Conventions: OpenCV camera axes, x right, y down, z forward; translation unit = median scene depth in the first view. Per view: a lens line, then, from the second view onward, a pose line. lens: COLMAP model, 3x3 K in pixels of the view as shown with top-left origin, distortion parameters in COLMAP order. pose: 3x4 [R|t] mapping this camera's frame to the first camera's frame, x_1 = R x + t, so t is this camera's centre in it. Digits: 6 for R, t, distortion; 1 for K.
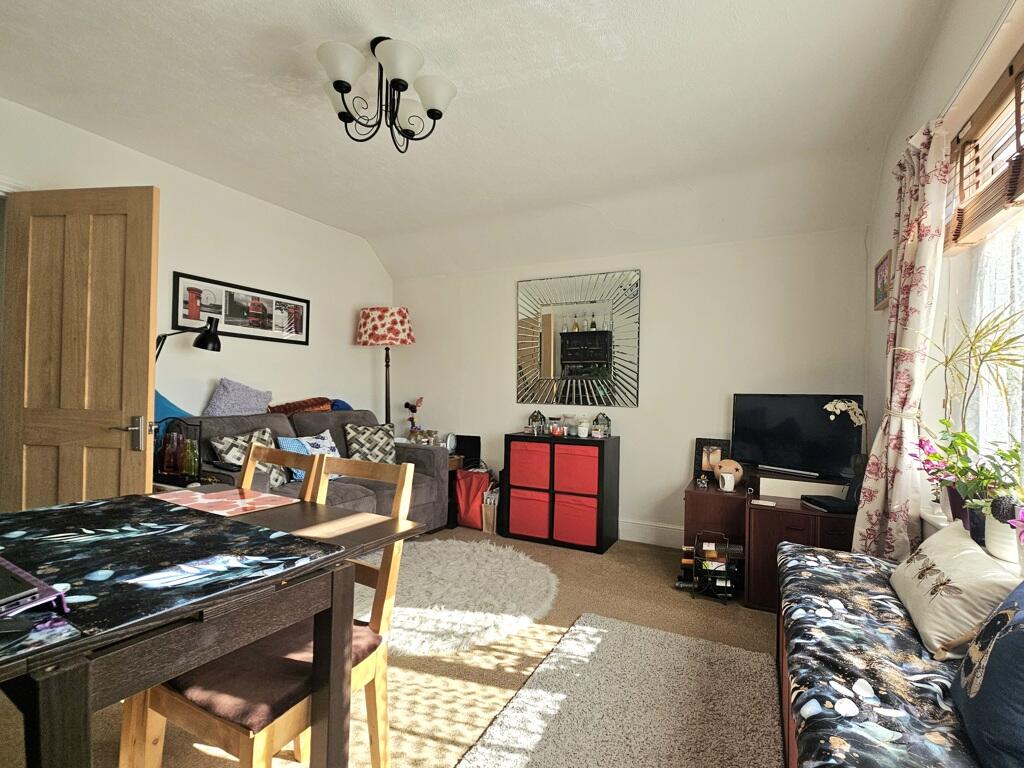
lens RADIAL K [[476.6, 0, 514.7], [0, 476.6, 390.7], [0, 0, 1]] dist [0.000430, -0.000024]
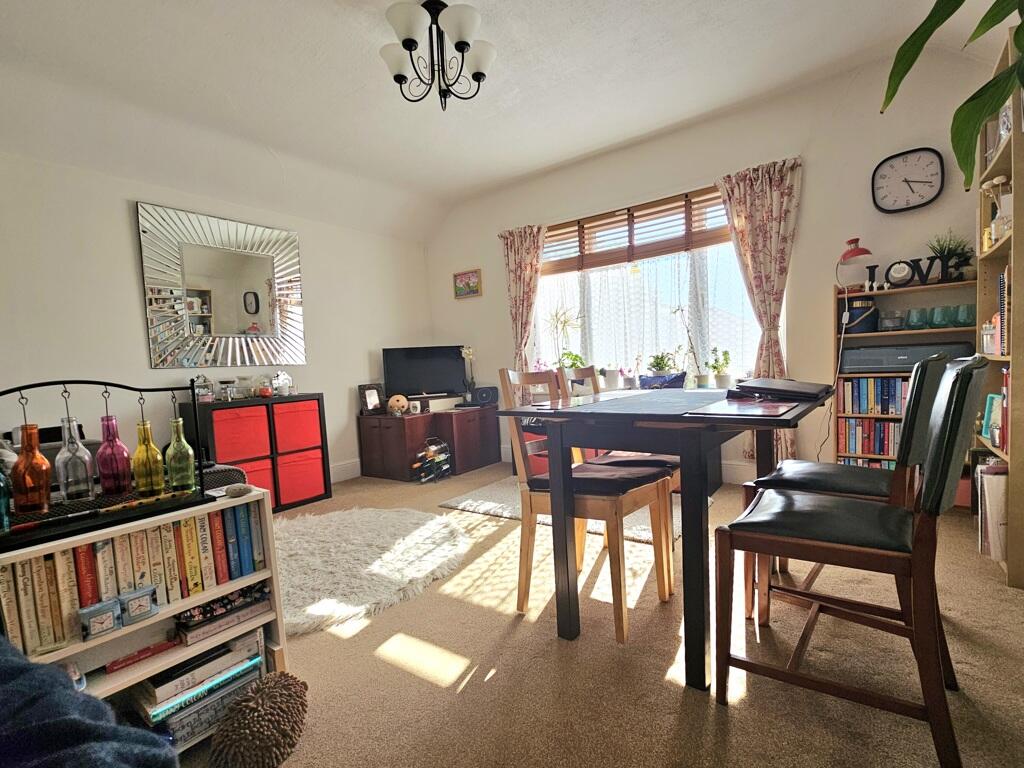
lens RADIAL K [[498.7, 0, 510.1], [0, 498.7, 399.2], [0, 0, 1]] dist [0.000619, 0.001400]
pose [[0.139589, -0.100505, 0.985096, -1.342098], [0.050736, 0.994255, 0.094250, 0.049441], [-0.988909, 0.036824, 0.143887, 0.655800]]
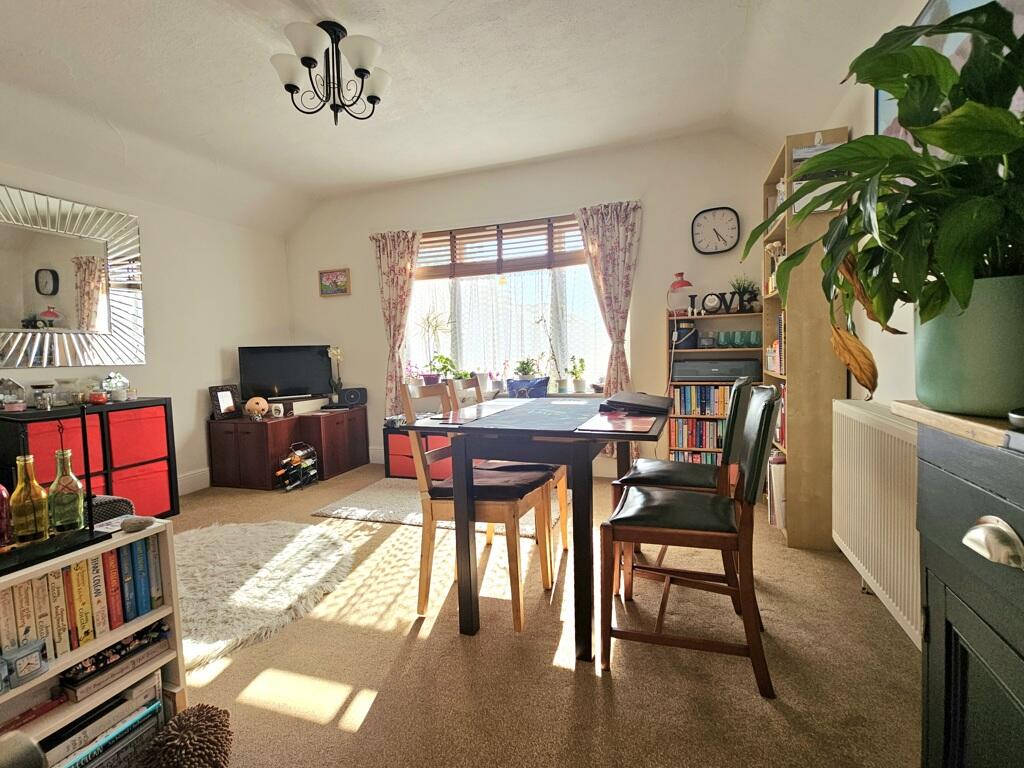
lens RADIAL K [[492.2, 0, 514.4], [0, 492.2, 382.5], [0, 0, 1]] dist [0.000846, -0.000021]
pose [[-0.154059, -0.077896, 0.984986, -1.393508], [0.023178, 0.996328, 0.082418, 0.012236], [-0.987790, 0.035527, -0.151688, 0.716281]]
